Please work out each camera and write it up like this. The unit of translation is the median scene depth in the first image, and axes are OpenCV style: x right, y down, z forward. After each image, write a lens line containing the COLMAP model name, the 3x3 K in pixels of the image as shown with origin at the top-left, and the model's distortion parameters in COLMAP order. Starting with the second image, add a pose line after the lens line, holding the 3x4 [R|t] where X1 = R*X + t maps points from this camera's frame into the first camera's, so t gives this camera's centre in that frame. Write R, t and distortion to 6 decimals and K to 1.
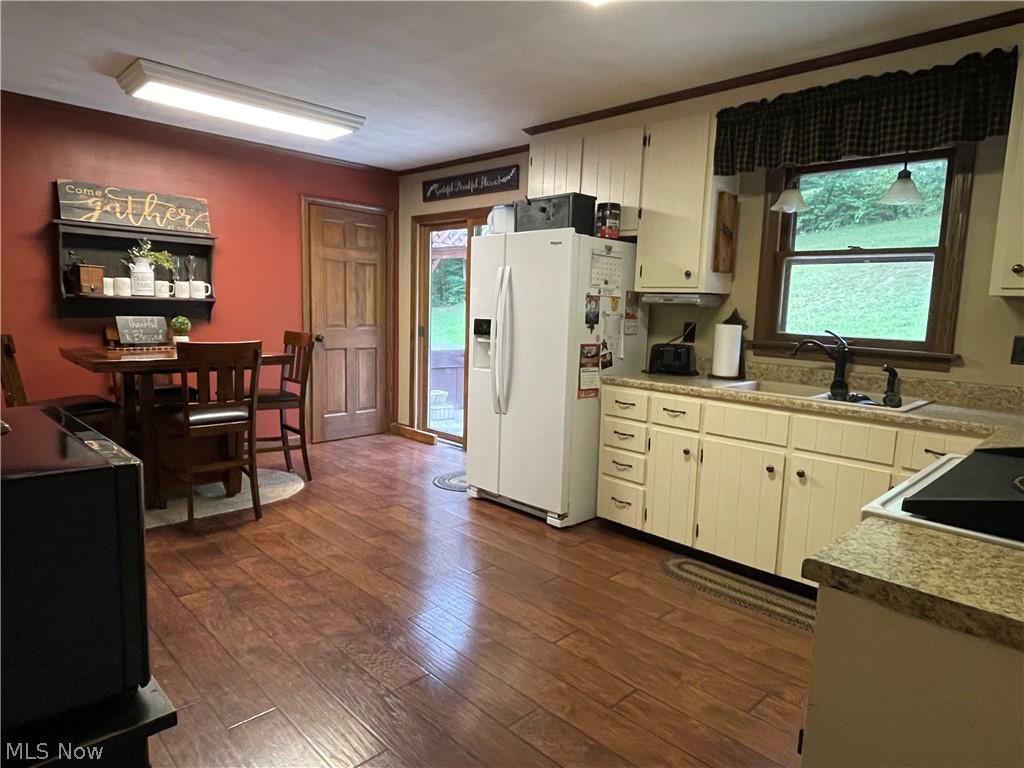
lens RADIAL K [[617.1, 0, 519.5], [0, 617.1, 385.3], [0, 0, 1]] dist [0.000768, -0.001930]
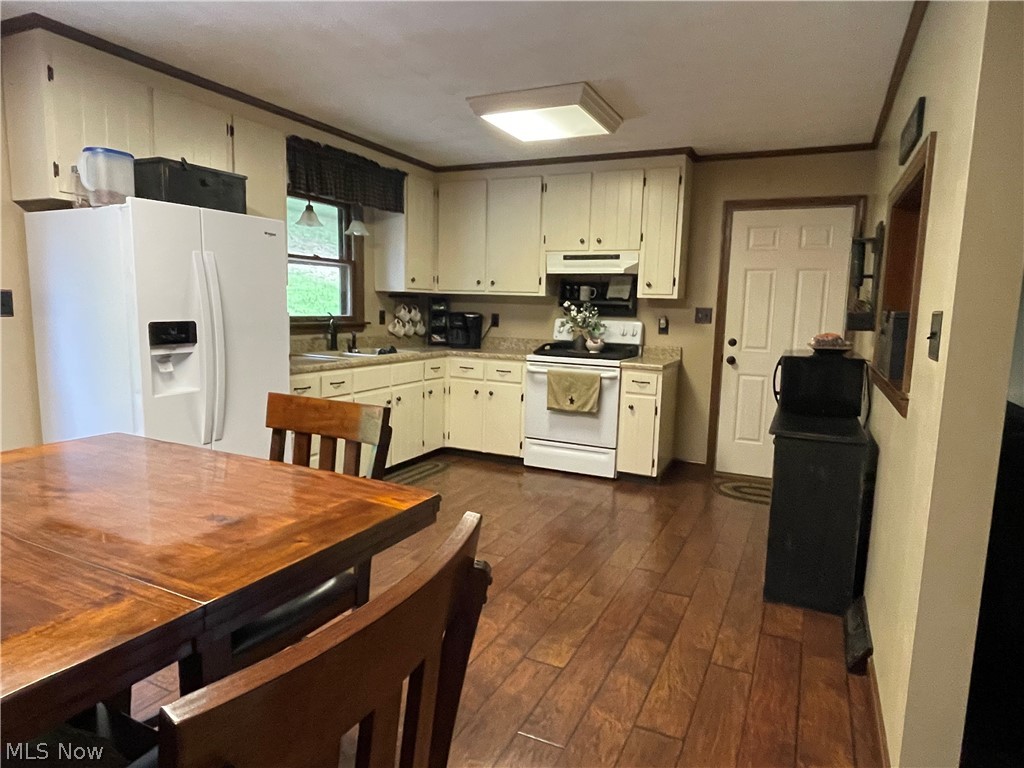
lens RADIAL K [[617.1, 0, 519.5], [0, 617.1, 385.3], [0, 0, 1]] dist [0.000768, -0.001930]
pose [[-0.331824, -0.165497, 0.928711, -1.095475], [0.083330, 0.975500, 0.203609, -0.188051], [-0.939653, 0.144952, -0.309904, 1.095939]]
